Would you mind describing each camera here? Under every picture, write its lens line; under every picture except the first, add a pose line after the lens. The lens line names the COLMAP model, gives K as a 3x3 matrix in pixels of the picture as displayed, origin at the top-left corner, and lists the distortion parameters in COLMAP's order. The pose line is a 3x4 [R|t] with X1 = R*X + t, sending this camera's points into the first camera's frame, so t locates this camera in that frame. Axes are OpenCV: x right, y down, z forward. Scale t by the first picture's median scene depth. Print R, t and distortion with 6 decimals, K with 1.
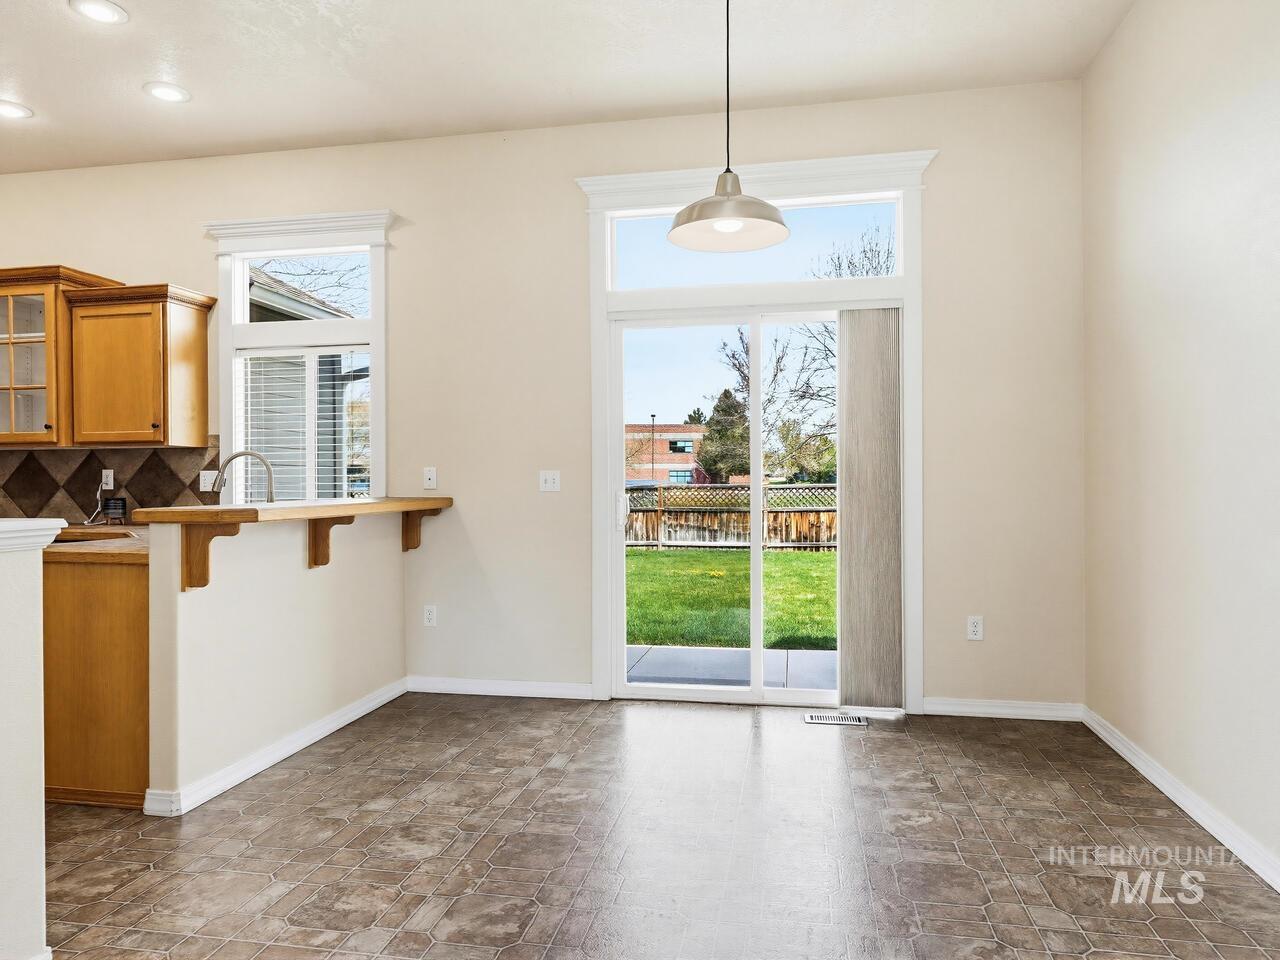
lens RADIAL K [[822.0, 0, 641.6], [0, 822.0, 487.6], [0, 0, 1]] dist [-0.000172, -0.000539]
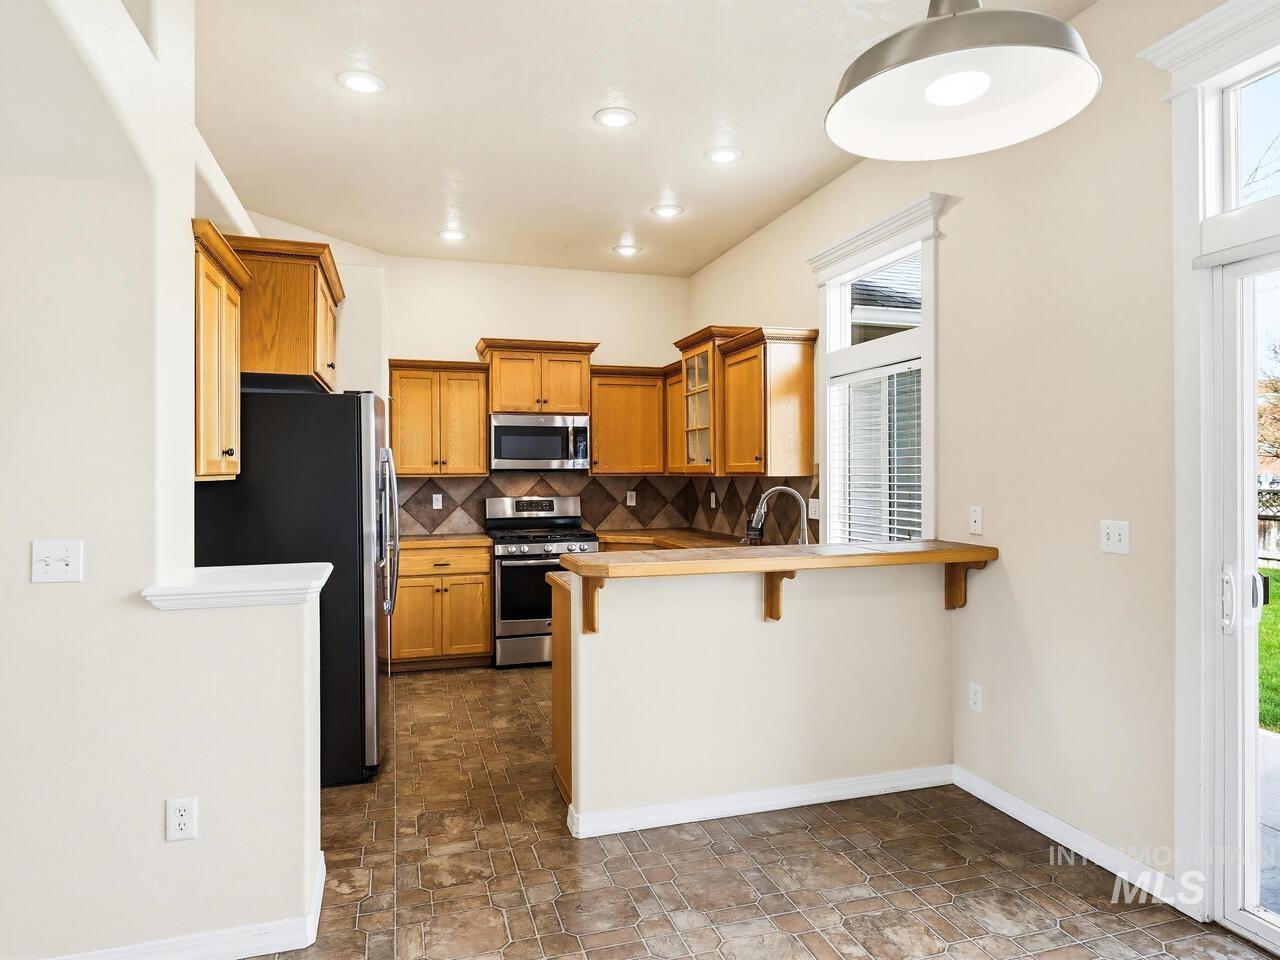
lens RADIAL K [[786.5, 0, 644.2], [0, 786.5, 476.6], [0, 0, 1]] dist [0.000421, 0.000050]
pose [[0.469158, 0.006616, -0.883089, 0.249766], [-0.005361, 0.999975, 0.004644, -0.054104], [0.883098, 0.002555, 0.469182, 0.369061]]
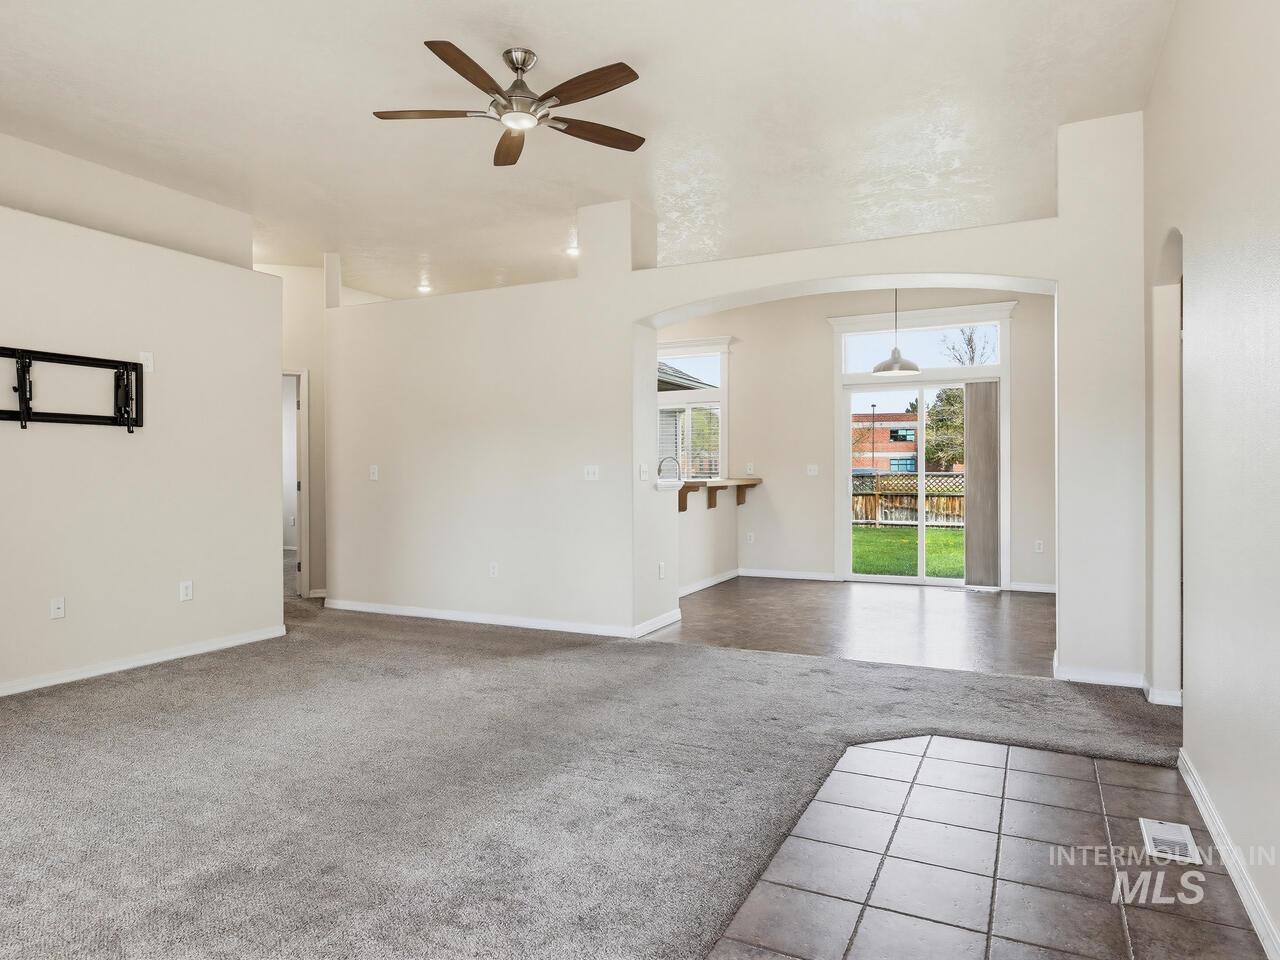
lens RADIAL K [[798.1, 0, 638.2], [0, 798.1, 478.0], [0, 0, 1]] dist [0.001344, 0.000525]
pose [[0.962959, 0.001546, -0.269644, 0.002502], [-0.000854, 0.999996, 0.002684, 0.005753], [0.269647, -0.002354, 0.962956, -0.930701]]
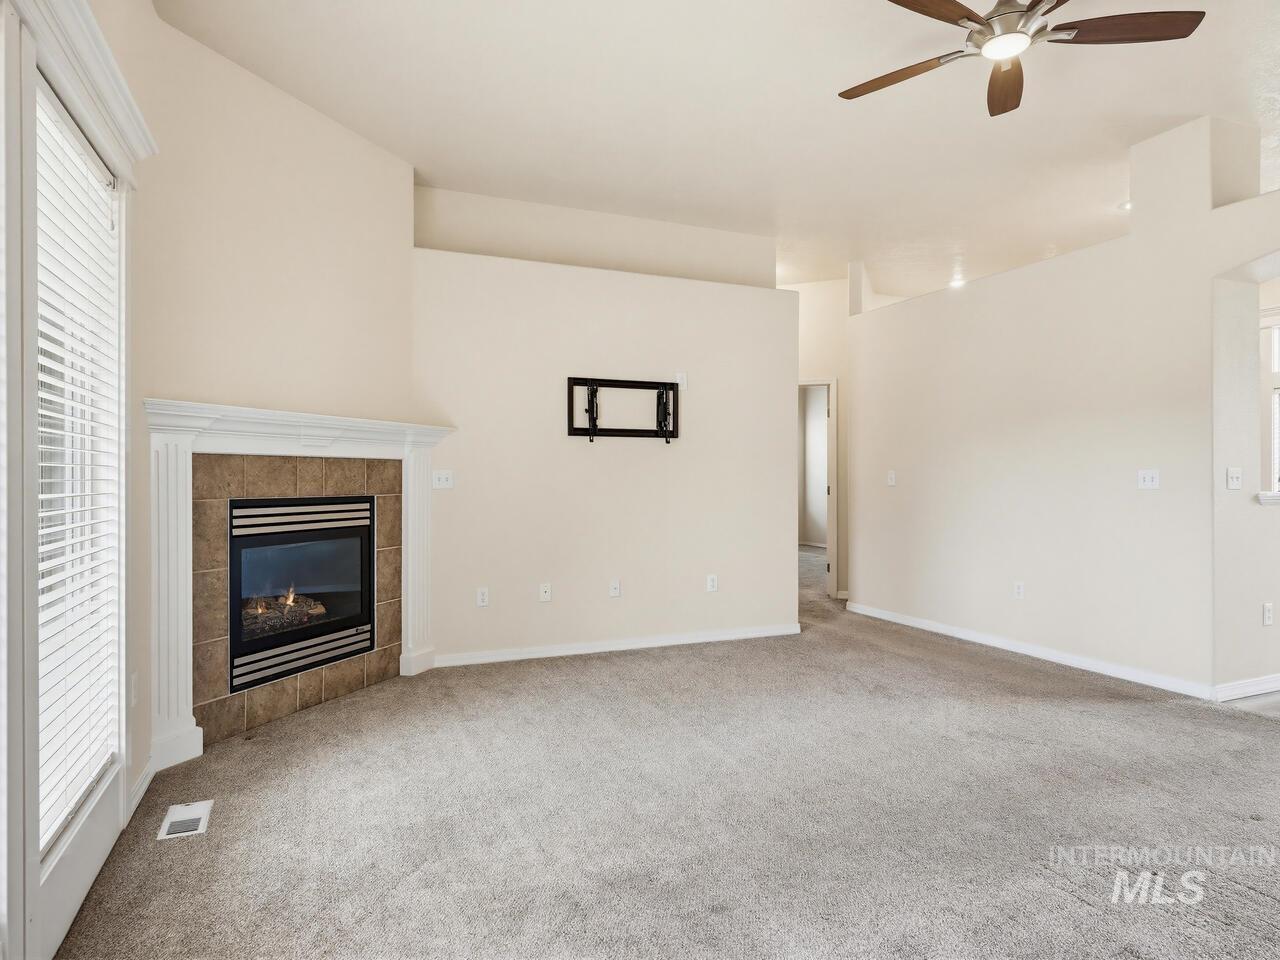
lens RADIAL K [[761.3, 0, 645.3], [0, 761.3, 477.2], [0, 0, 1]] dist [0.001425, -0.001735]
pose [[0.560691, 0.001296, -0.828024, 0.021478], [-0.005183, 0.999985, -0.001944, 0.004131], [0.828009, 0.005382, 0.560689, -0.783332]]
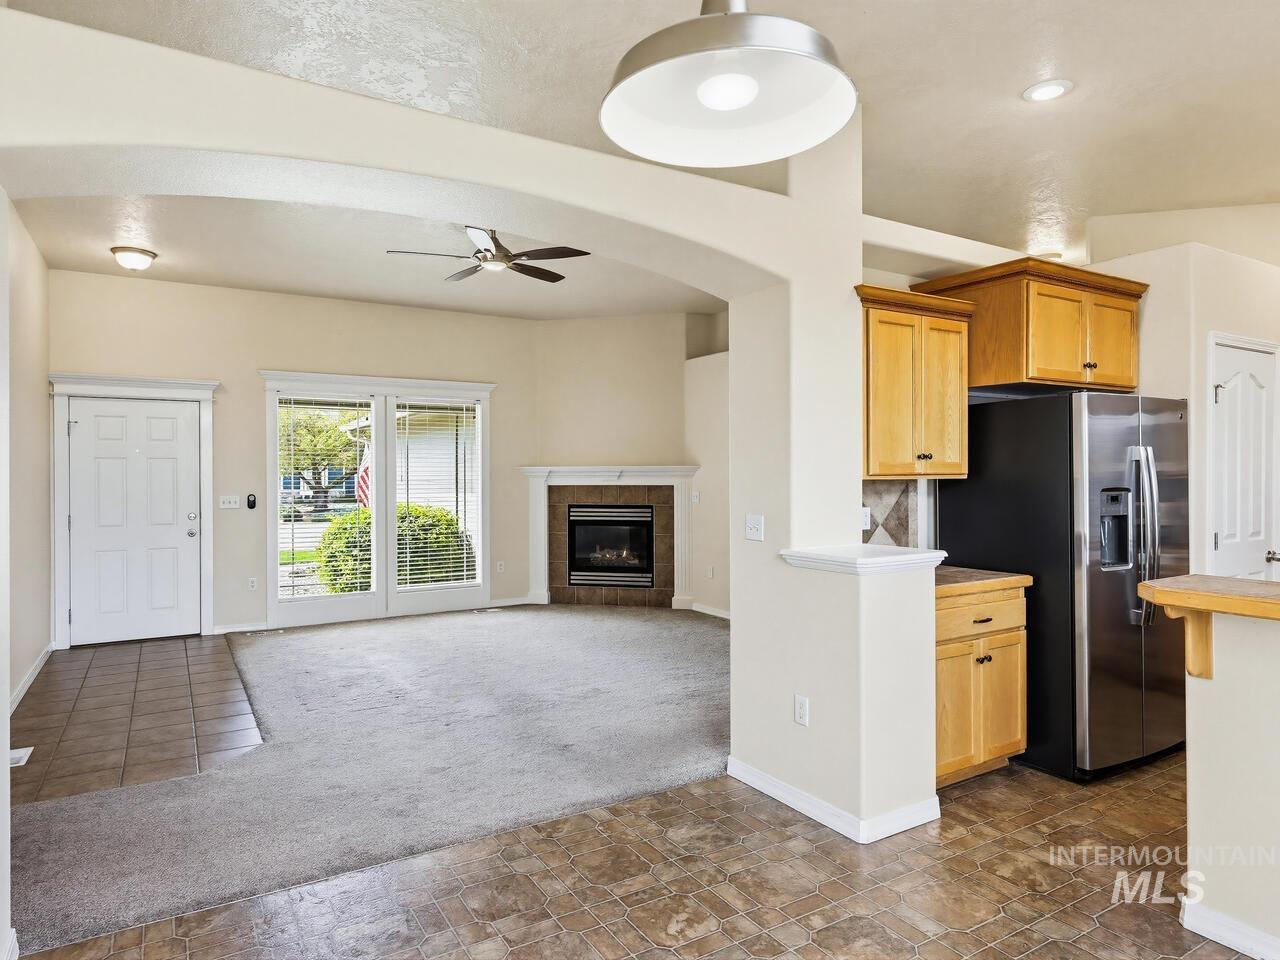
lens RADIAL K [[778.3, 0, 645.2], [0, 778.3, 477.4], [0, 0, 1]] dist [0.003196, -0.001540]
pose [[-0.740796, 0.009226, -0.671667, 0.263541], [0.001679, 0.999928, 0.011883, -0.057812], [0.671728, 0.007675, -0.740758, 0.771688]]
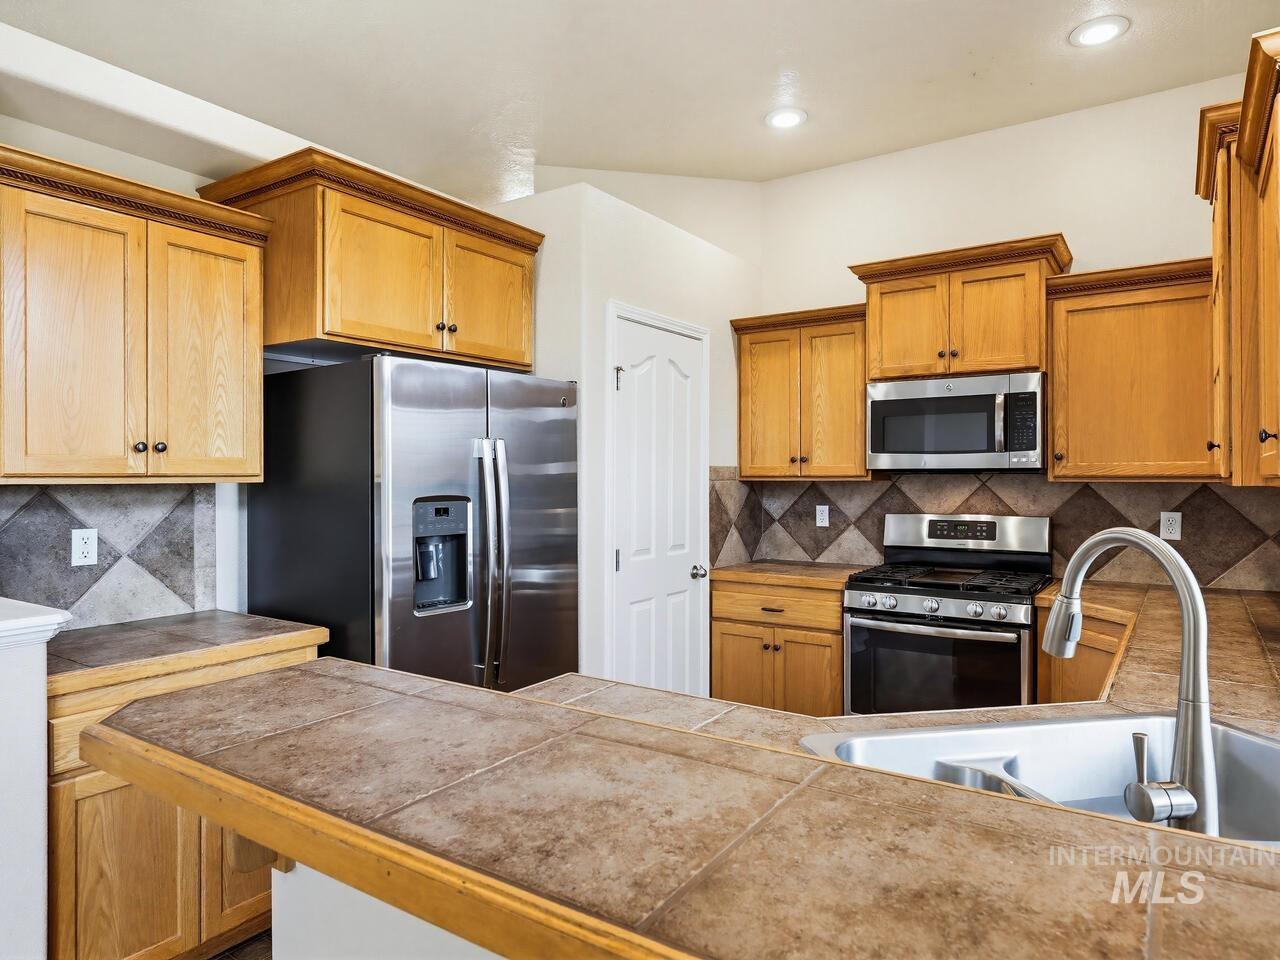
lens RADIAL K [[786.5, 0, 644.2], [0, 786.5, 476.6], [0, 0, 1]] dist [0.000421, 0.000050]
pose [[-0.394790, 0.004659, -0.918760, -0.153105], [-0.005921, 0.999953, 0.007615, -0.056180], [0.918752, 0.008446, -0.394744, 0.859234]]
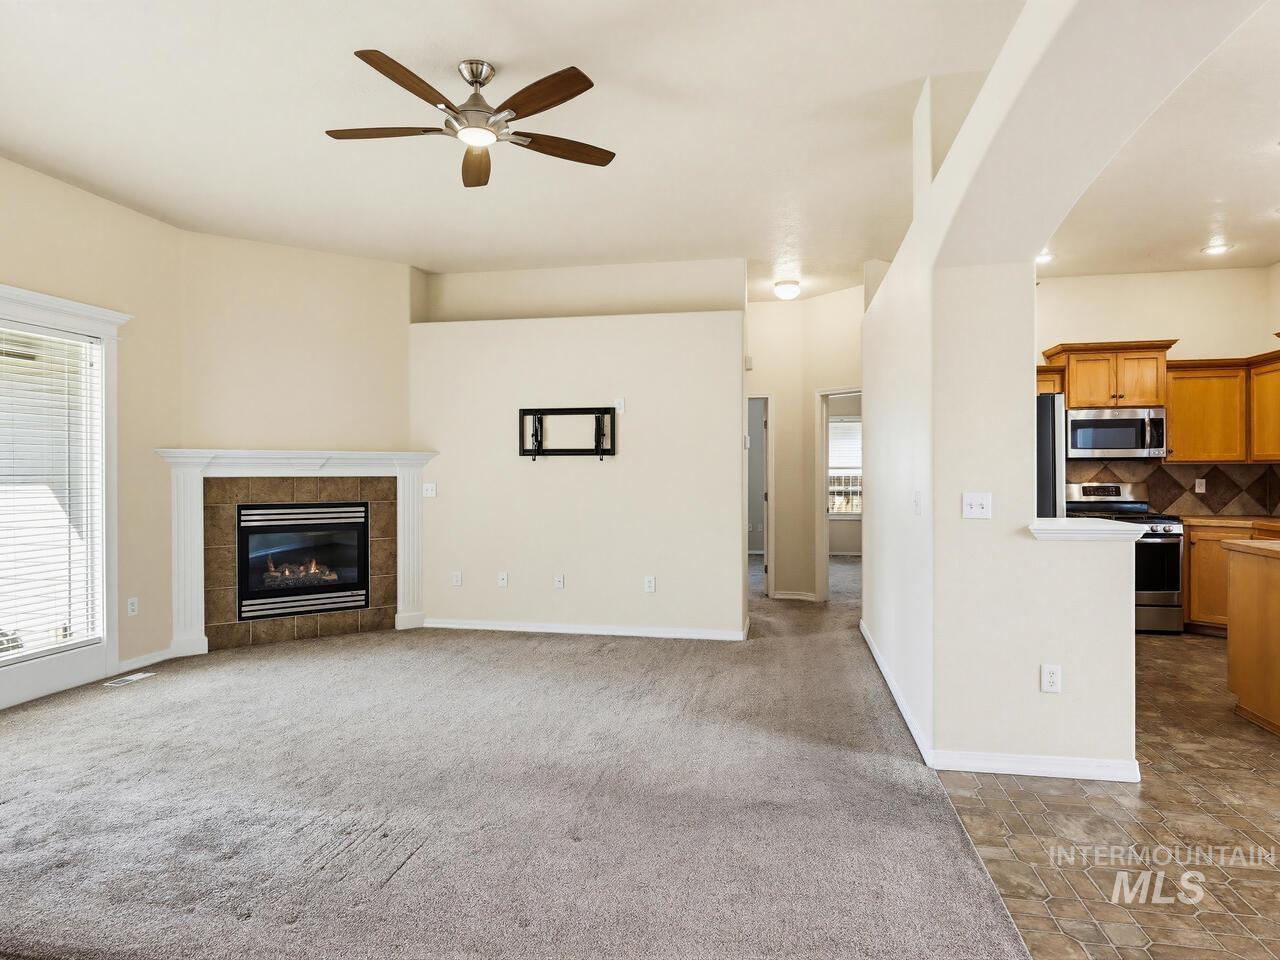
lens RADIAL K [[737.4, 0, 646.0], [0, 737.4, 476.8], [0, 0, 1]] dist [0.002020, -0.000658]
pose [[0.000526, 0.008514, -0.999964, 0.377235], [-0.004509, 0.999954, 0.008511, -0.031689], [0.999990, 0.004504, 0.000564, -0.036108]]
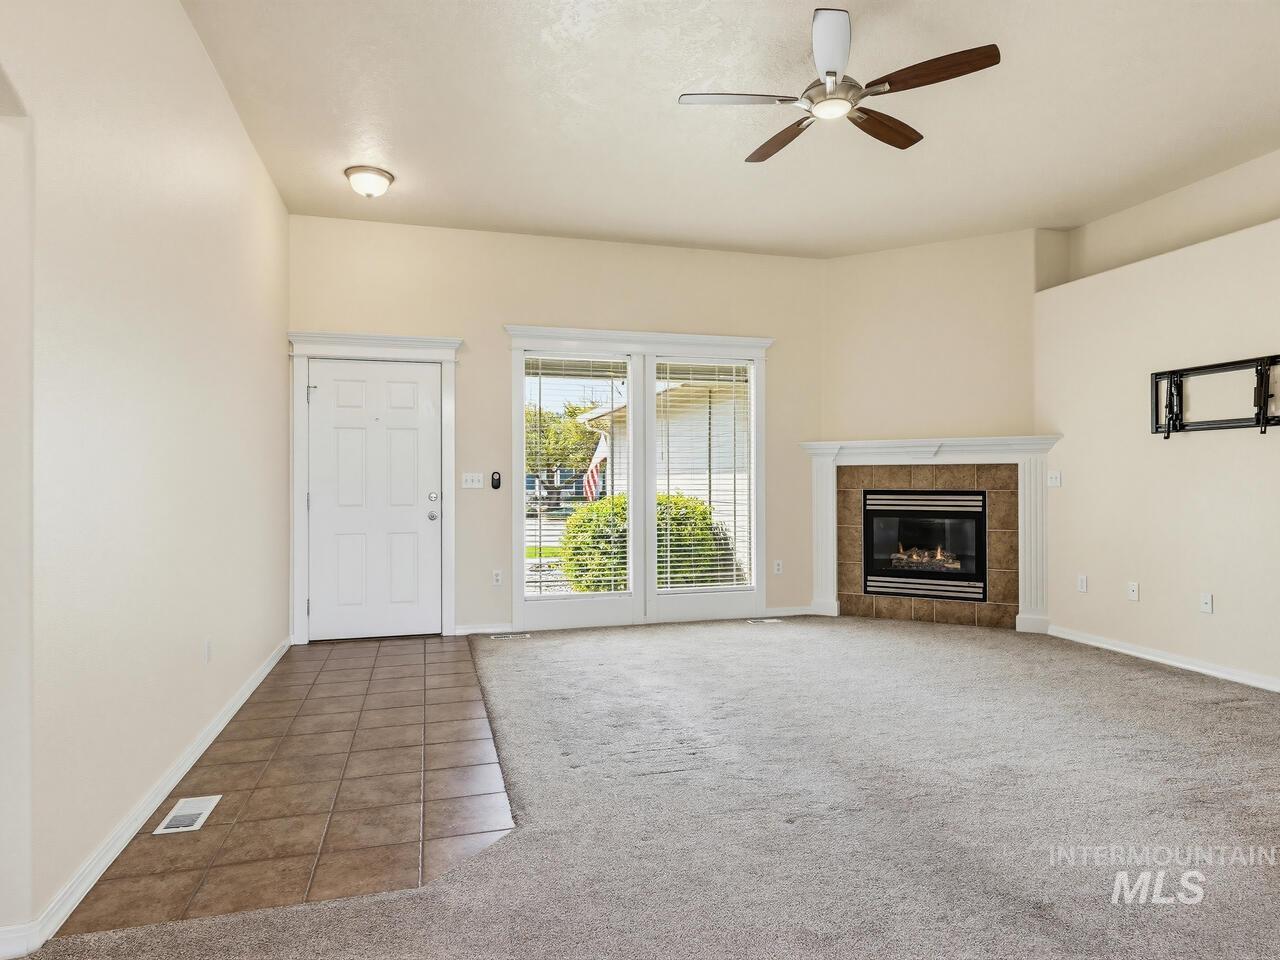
lens RADIAL K [[761.3, 0, 645.3], [0, 761.3, 477.2], [0, 0, 1]] dist [0.001425, -0.001735]
pose [[-0.893643, 0.005069, -0.448751, 0.156686], [0.003460, 0.999984, 0.004406, -0.003751], [0.448766, 0.002385, -0.893646, 0.366669]]
